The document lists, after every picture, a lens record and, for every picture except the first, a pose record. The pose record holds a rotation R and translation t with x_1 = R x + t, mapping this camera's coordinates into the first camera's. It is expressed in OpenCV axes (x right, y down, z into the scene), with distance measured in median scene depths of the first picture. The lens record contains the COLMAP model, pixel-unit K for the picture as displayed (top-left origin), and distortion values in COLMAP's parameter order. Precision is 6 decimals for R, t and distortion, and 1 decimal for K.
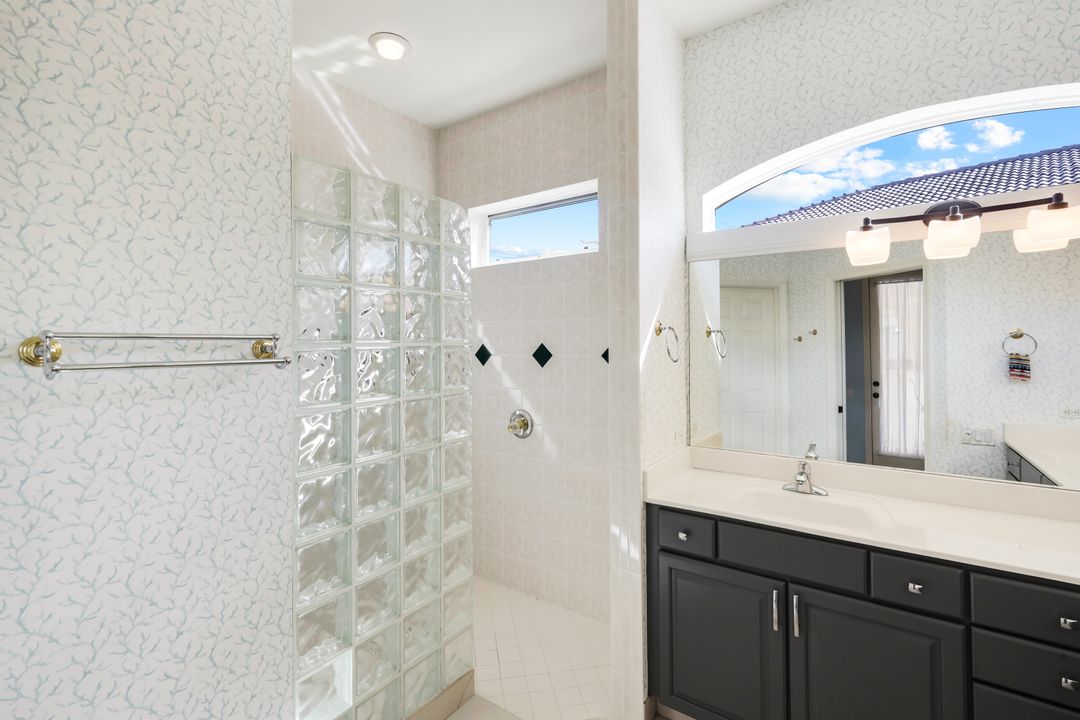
lens RADIAL K [[477.4, 0, 541.3], [0, 477.4, 341.2], [0, 0, 1]] dist [0.000739, -0.000060]
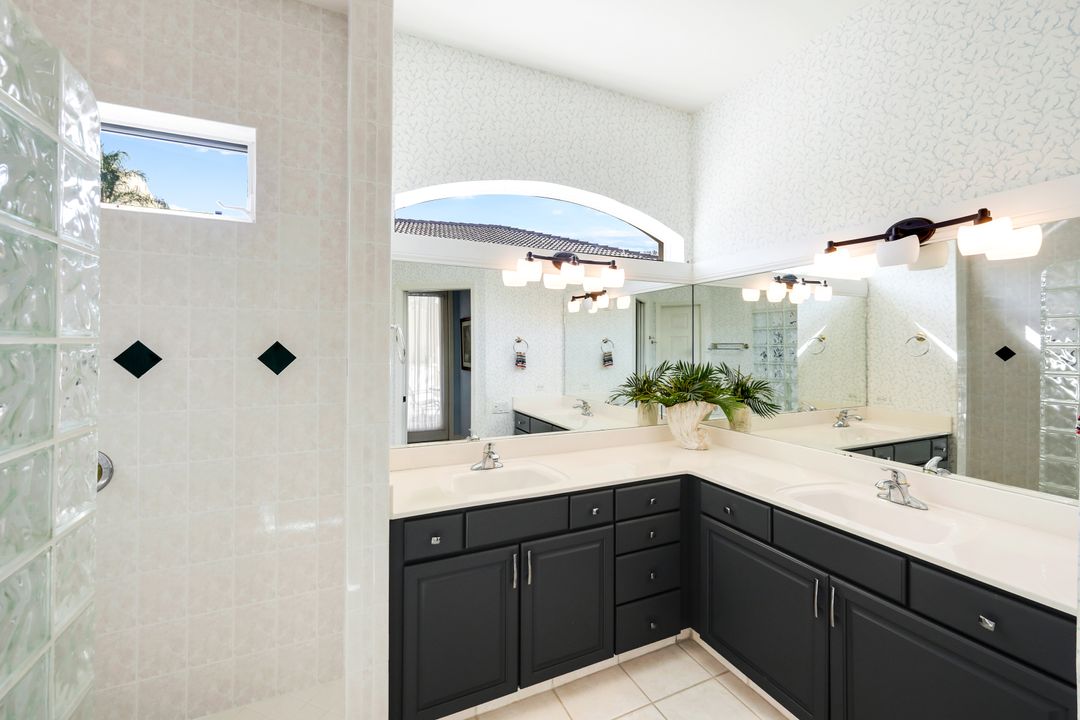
lens RADIAL K [[440.3, 0, 538.6], [0, 440.3, 343.5], [0, 0, 1]] dist [-0.000340, -0.000051]
pose [[0.508977, 0.010677, 0.860714, -0.347517], [-0.013775, 0.999896, -0.004258, 0.003830], [-0.860670, -0.009689, 0.509071, 0.328076]]
